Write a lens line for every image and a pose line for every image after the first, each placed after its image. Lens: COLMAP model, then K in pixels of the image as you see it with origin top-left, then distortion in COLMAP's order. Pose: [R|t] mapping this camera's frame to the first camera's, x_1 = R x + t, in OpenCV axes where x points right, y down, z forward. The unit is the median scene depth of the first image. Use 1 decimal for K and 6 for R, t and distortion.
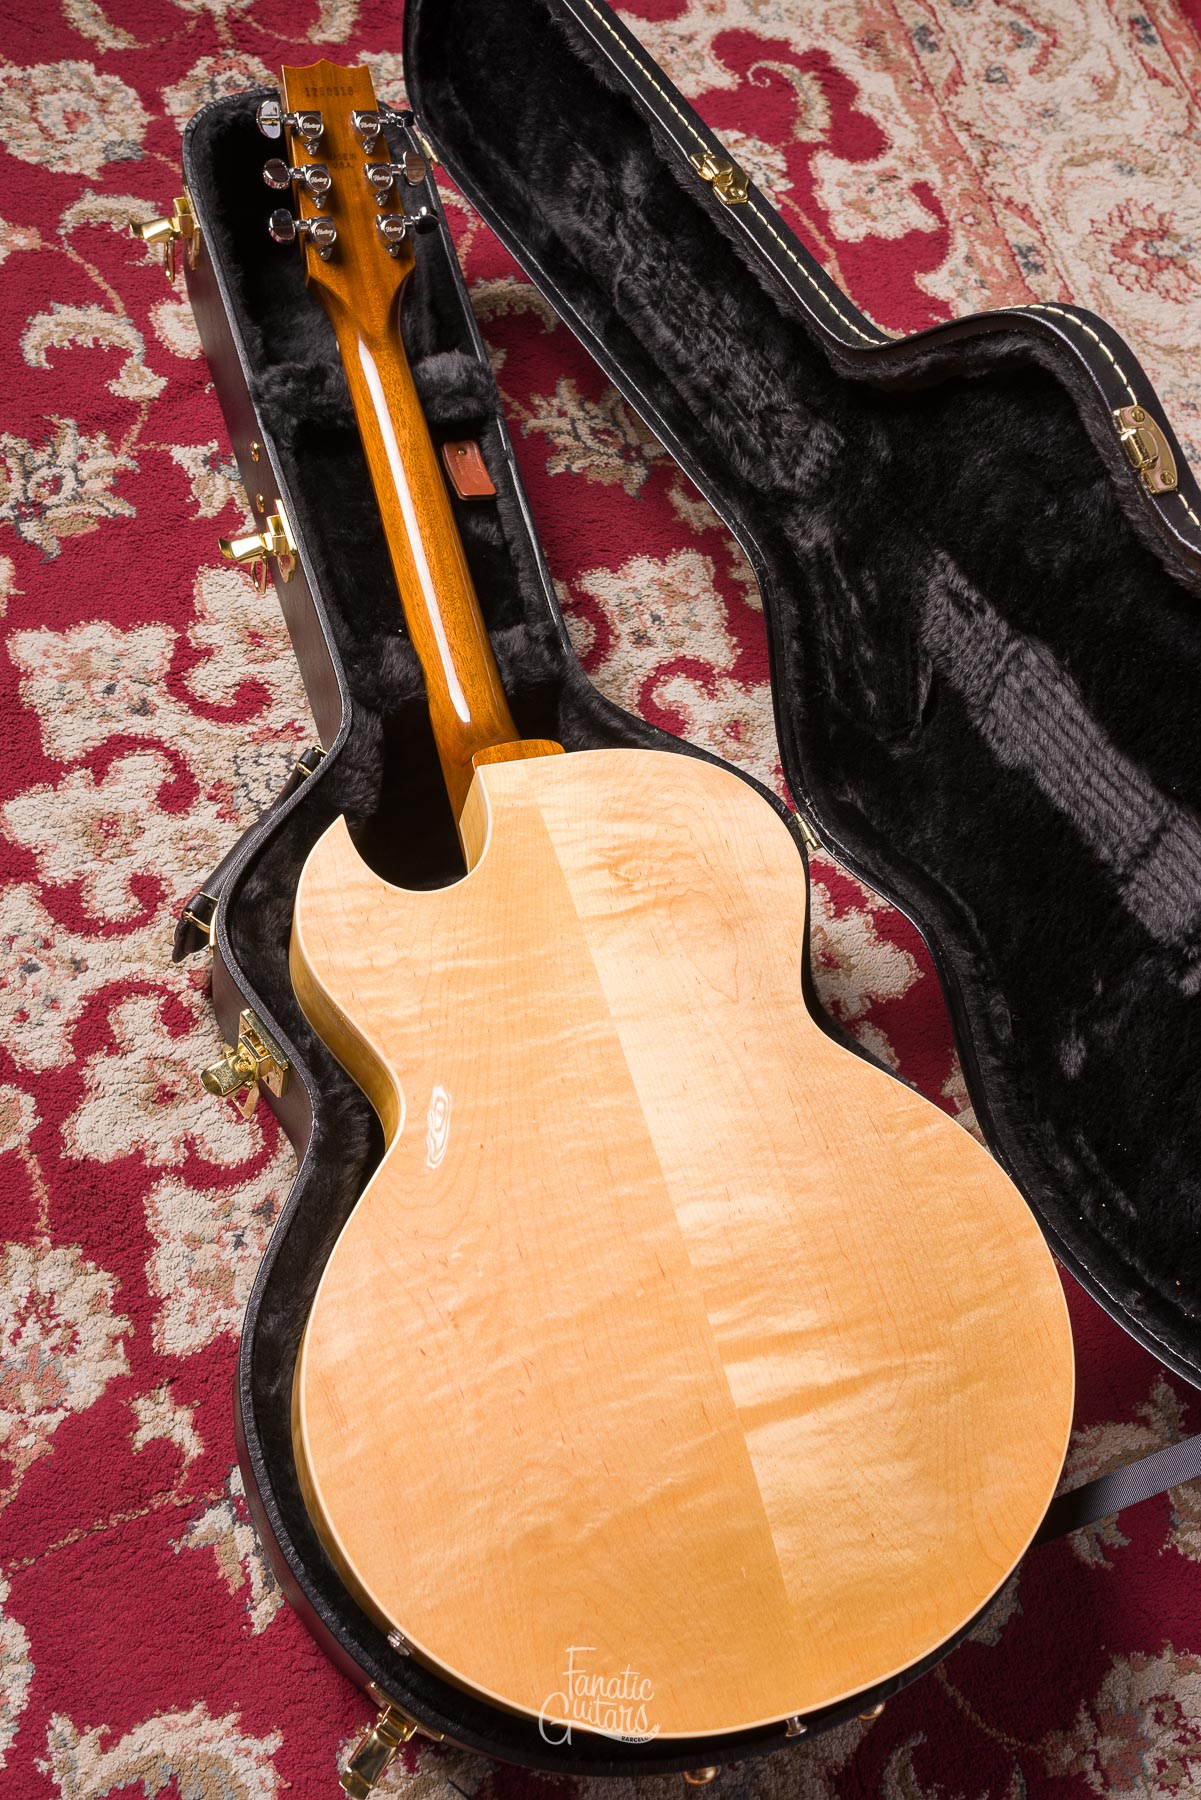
lens RADIAL K [[1713.9, 0, 600.5], [0, 1713.9, 900.0], [0, 0, 1]] dist [-0.001864, -0.001893]
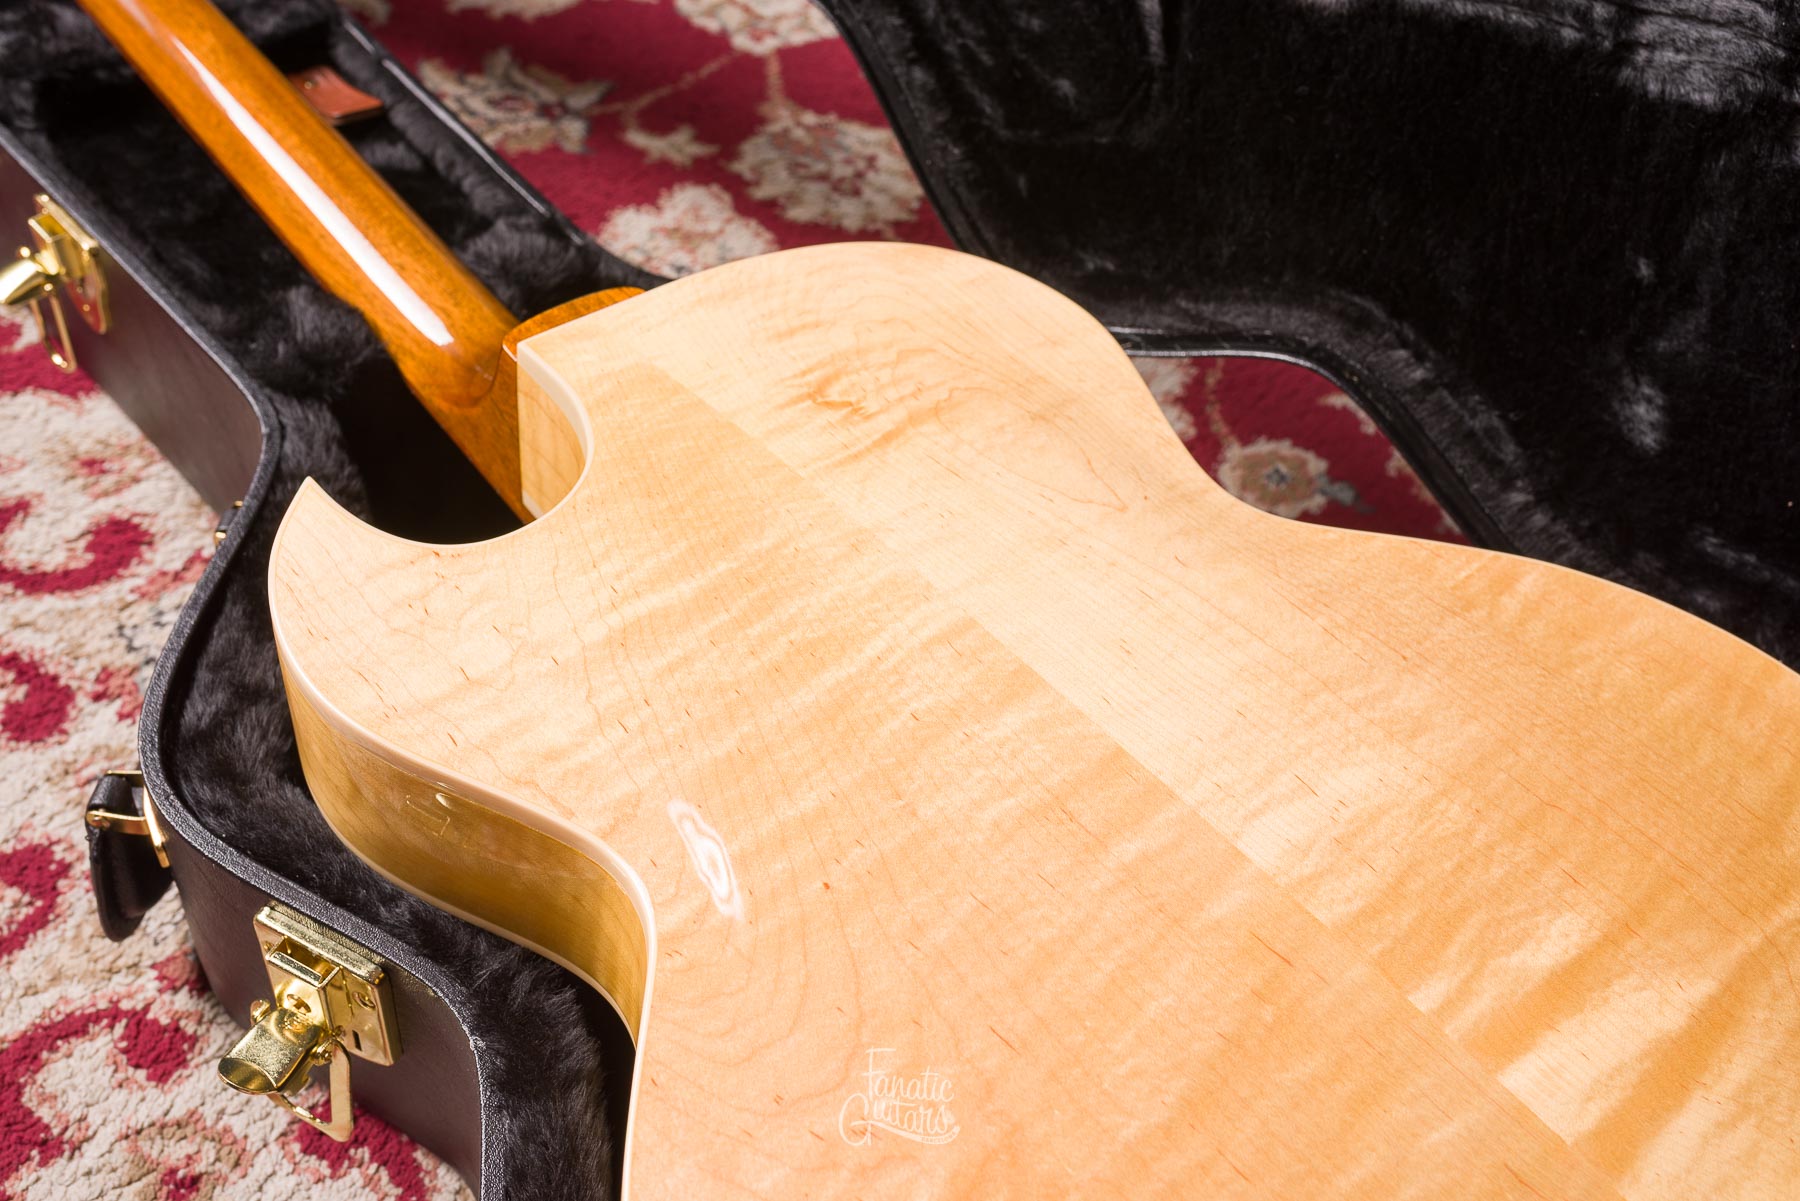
lens RADIAL K [[1760.6, 0, 900.0], [0, 1760.6, 600.5], [0, 0, 1]] dist [0.000599, -0.000742]
pose [[0.903183, -0.376433, 0.206298, -0.090154], [0.412819, 0.893430, -0.177096, 0.124237], [-0.117648, 0.245114, 0.962330, 0.375245]]
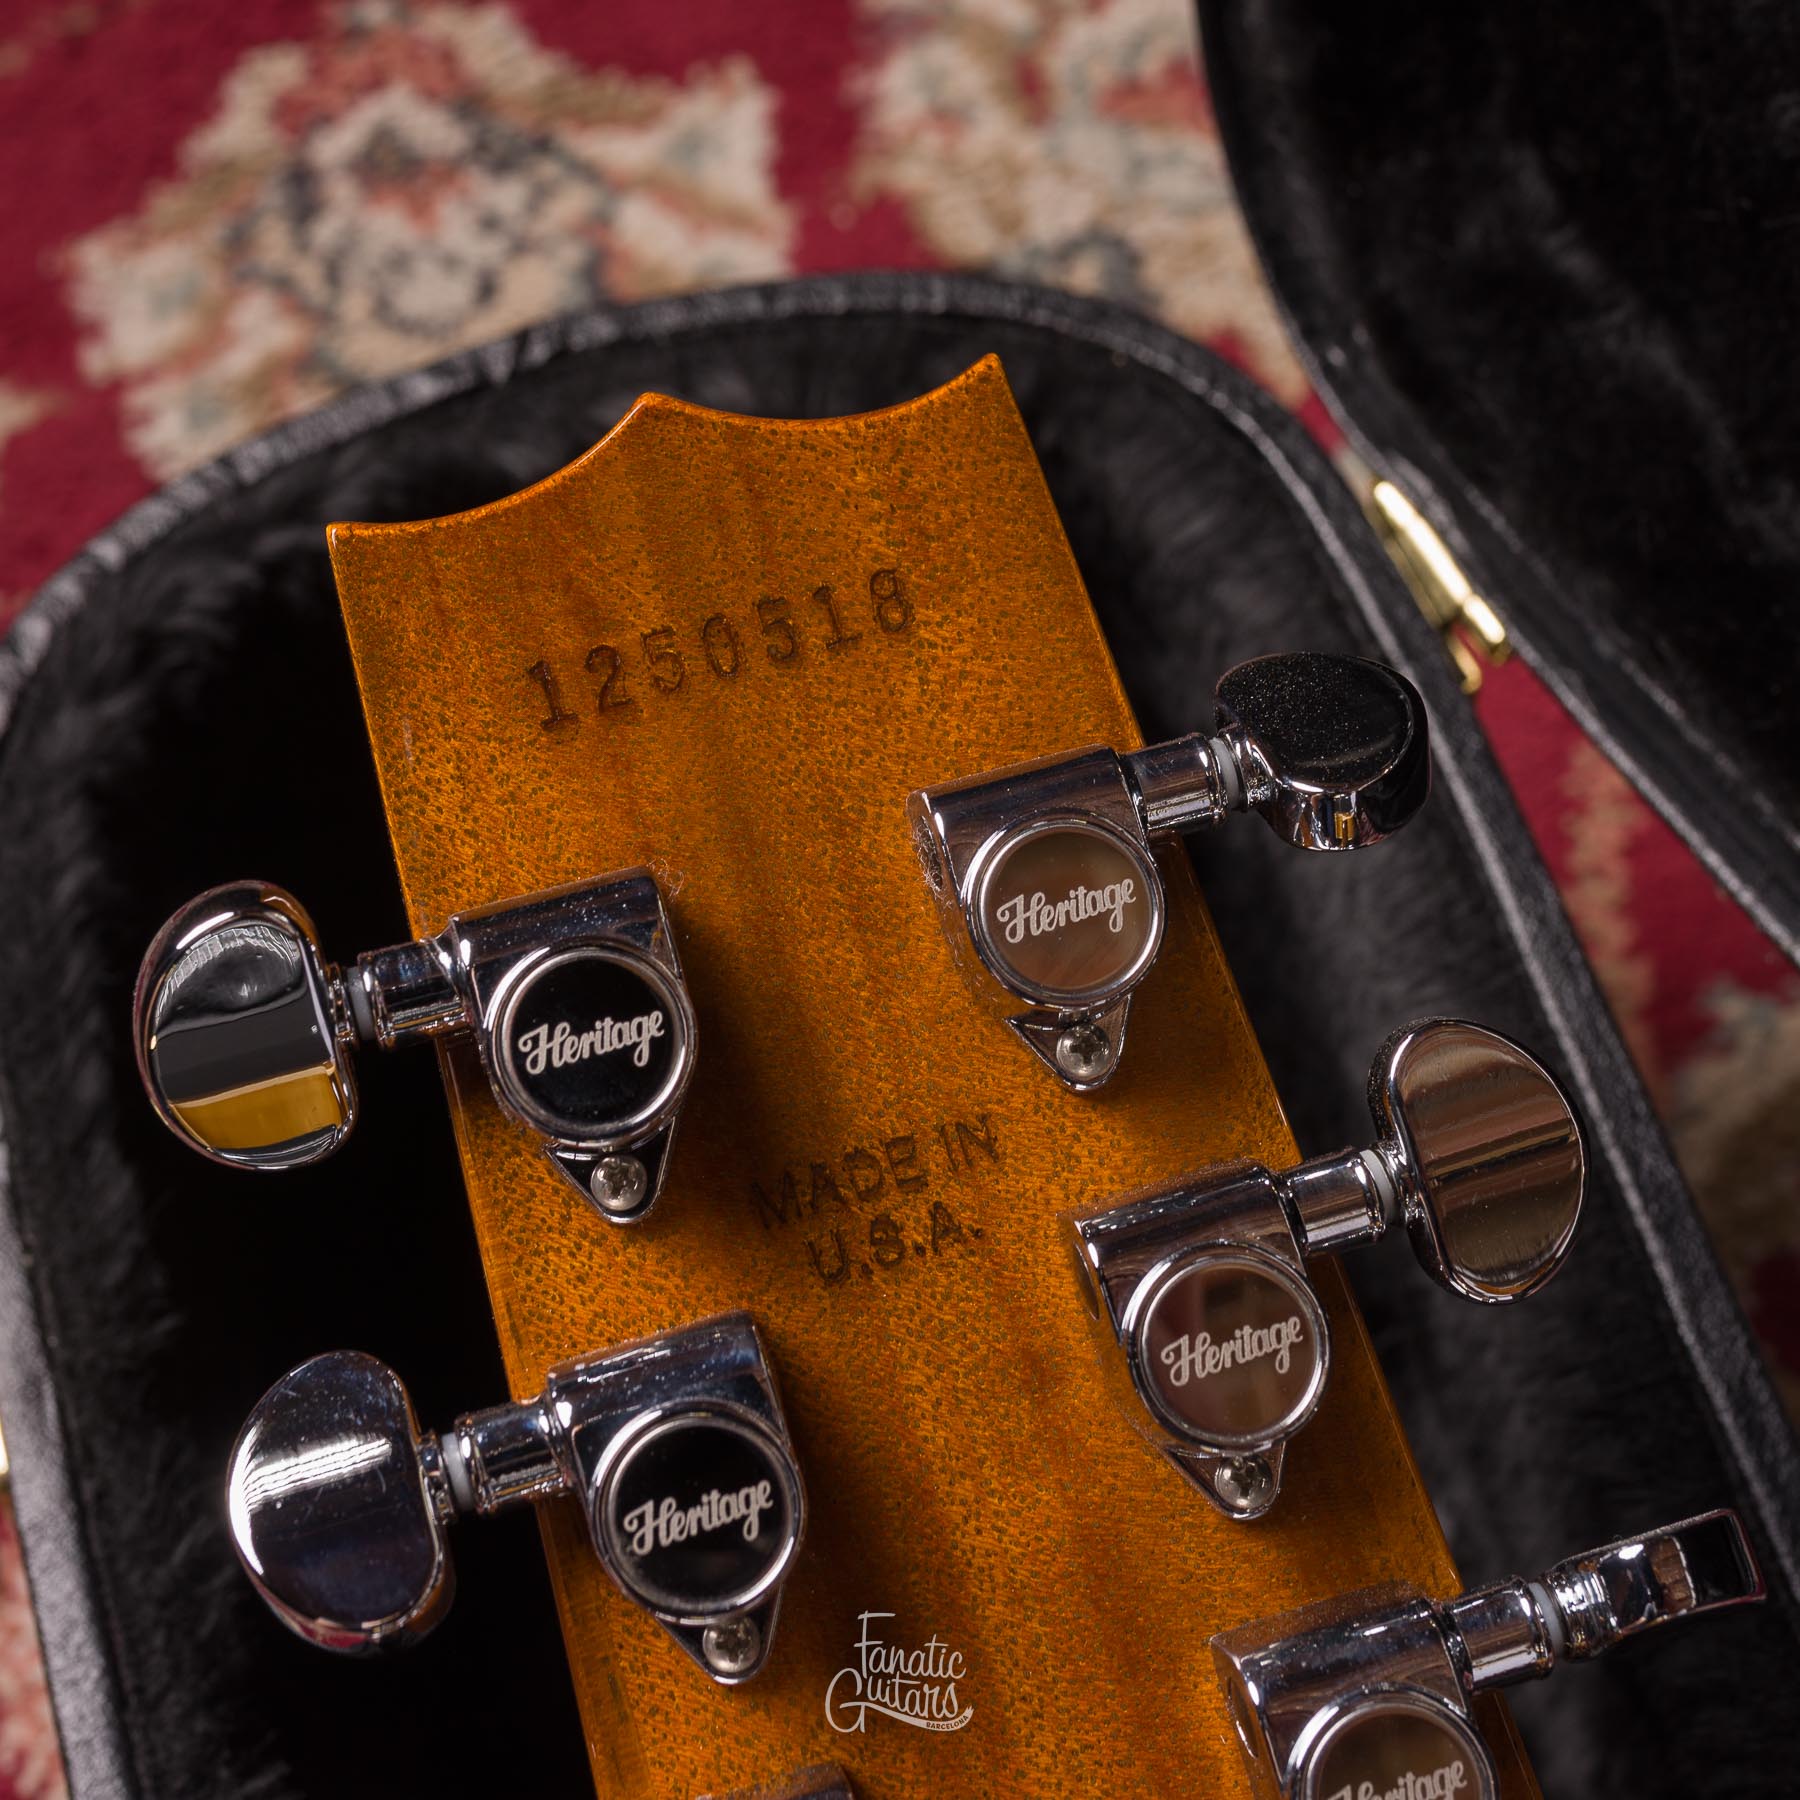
lens RADIAL K [[3381.0, 0, 898.0], [0, 3381.0, 708.2], [0, 0, 1]] dist [-0.017047, 0.144856]
pose [[0.970643, -0.135537, -0.198702, -0.094082], [0.109830, 0.984716, -0.135175, -0.415023], [0.213987, 0.109383, 0.970693, 0.734599]]
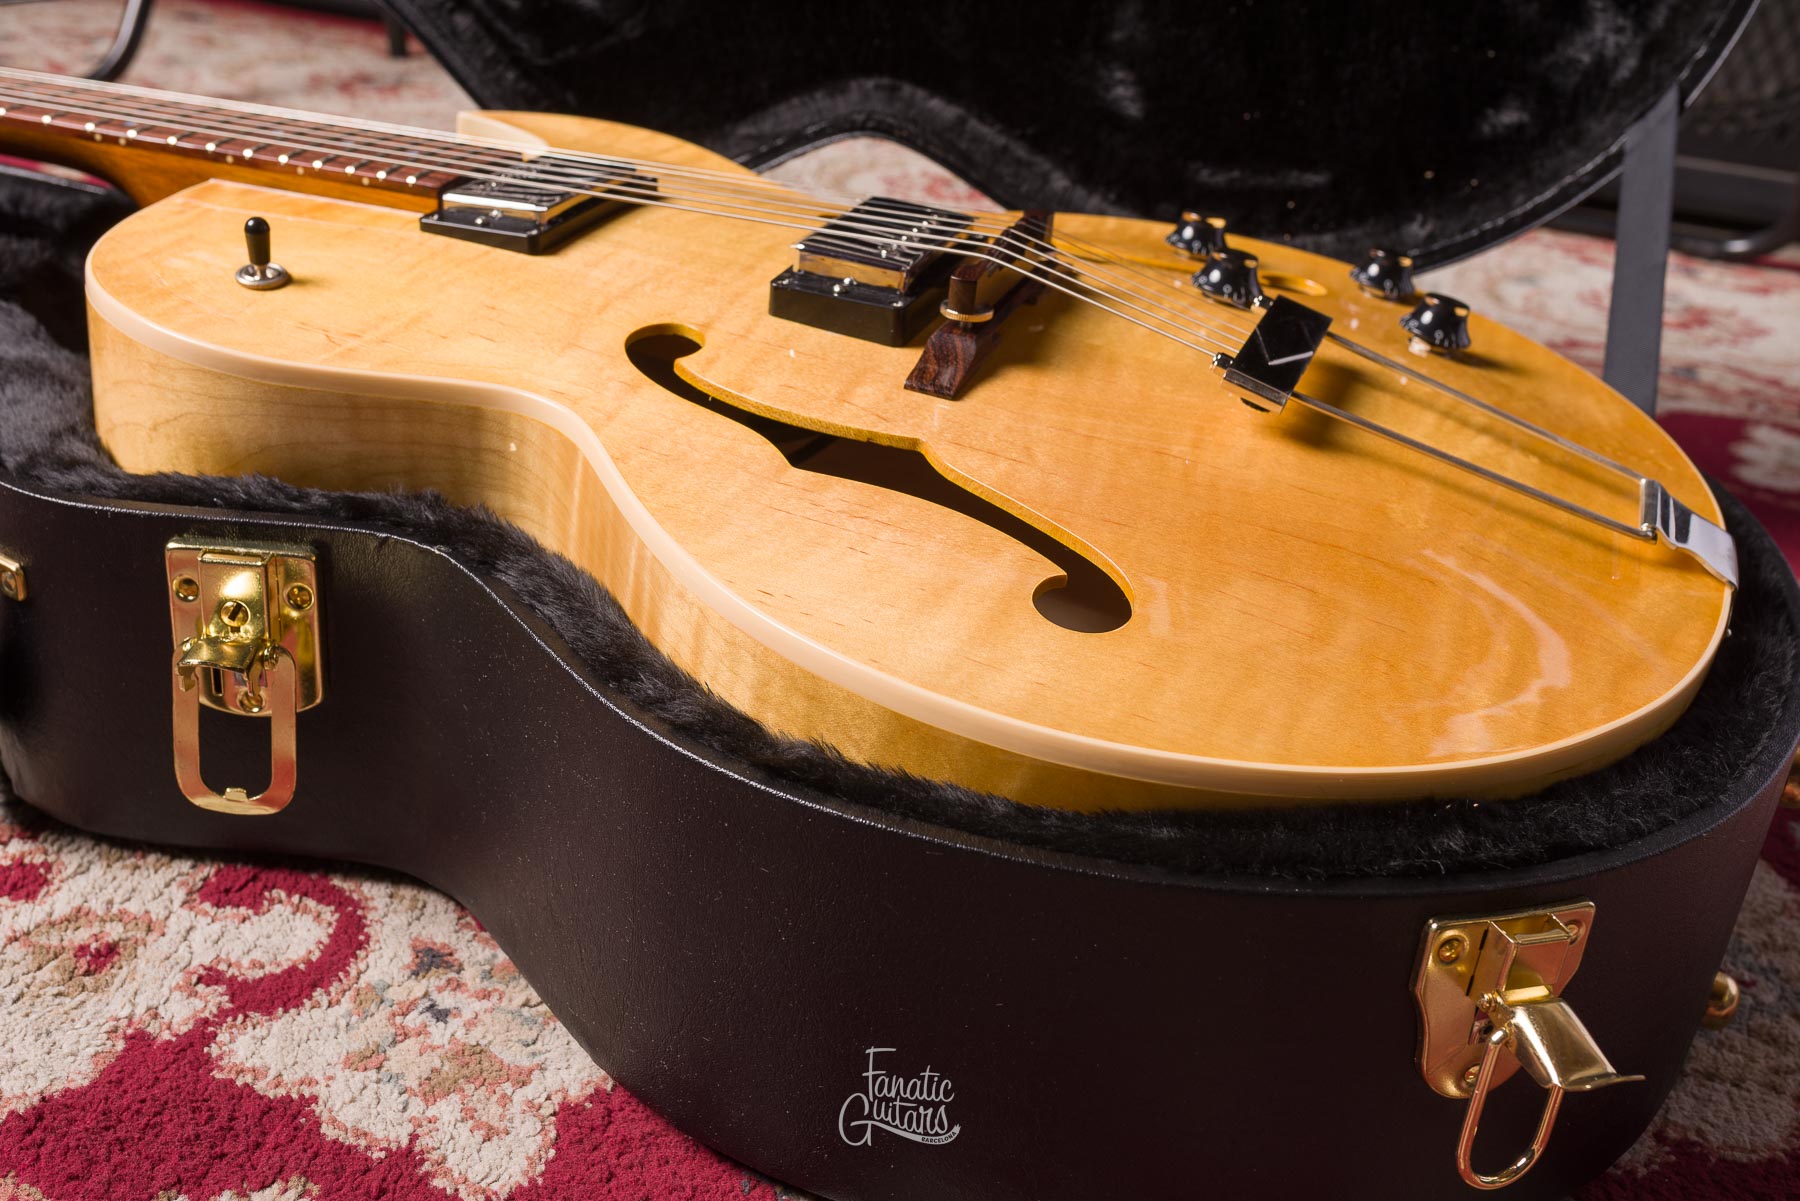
lens RADIAL K [[1918.2, 0, 861.7], [0, 1918.2, 598.1], [0, 0, 1]] dist [-0.002783, 0.002474]
pose [[0.626481, -0.480849, 0.613438, -0.355410], [0.724989, 0.648480, -0.232087, 0.289947], [-0.286203, 0.590134, 0.754871, 0.428771]]
